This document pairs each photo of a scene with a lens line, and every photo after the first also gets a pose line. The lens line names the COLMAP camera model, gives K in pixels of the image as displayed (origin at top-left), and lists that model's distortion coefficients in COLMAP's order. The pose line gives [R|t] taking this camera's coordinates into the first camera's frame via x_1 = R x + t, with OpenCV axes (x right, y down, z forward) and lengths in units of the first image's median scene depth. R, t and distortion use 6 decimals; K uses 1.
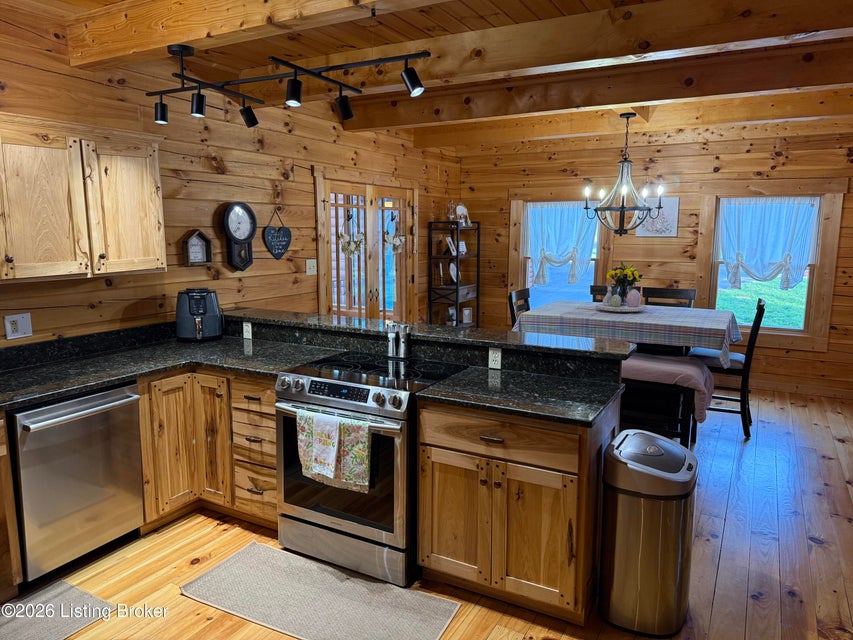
lens RADIAL K [[603.2, 0, 431.9], [0, 603.2, 316.4], [0, 0, 1]] dist [0.067162, -0.091357]
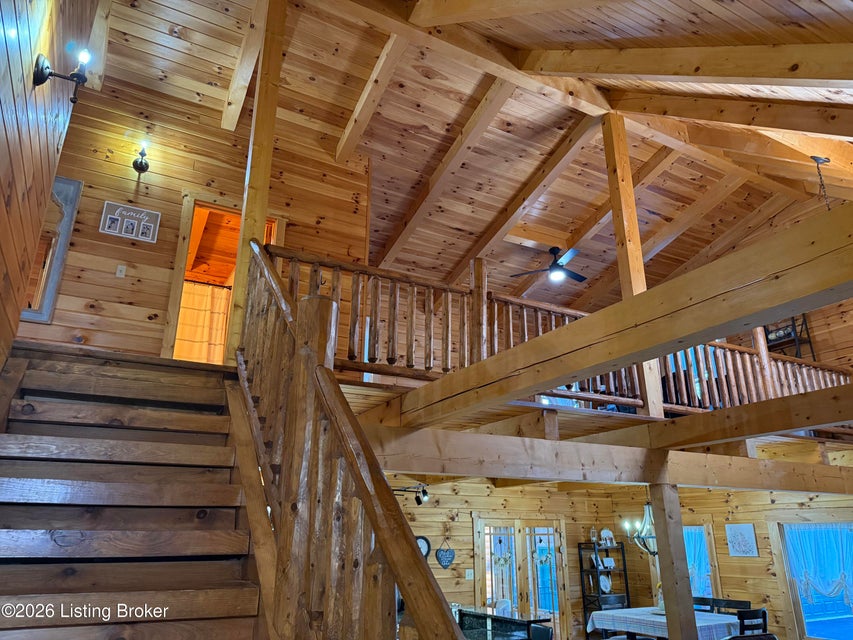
lens RADIAL K [[603.2, 0, 431.9], [0, 603.2, 316.4], [0, 0, 1]] dist [0.067162, -0.091357]
pose [[0.841489, -0.191971, -0.505018, 0.722677], [-0.070120, 0.888032, -0.454402, 0.058886], [0.535704, 0.417787, 0.733808, -0.605220]]
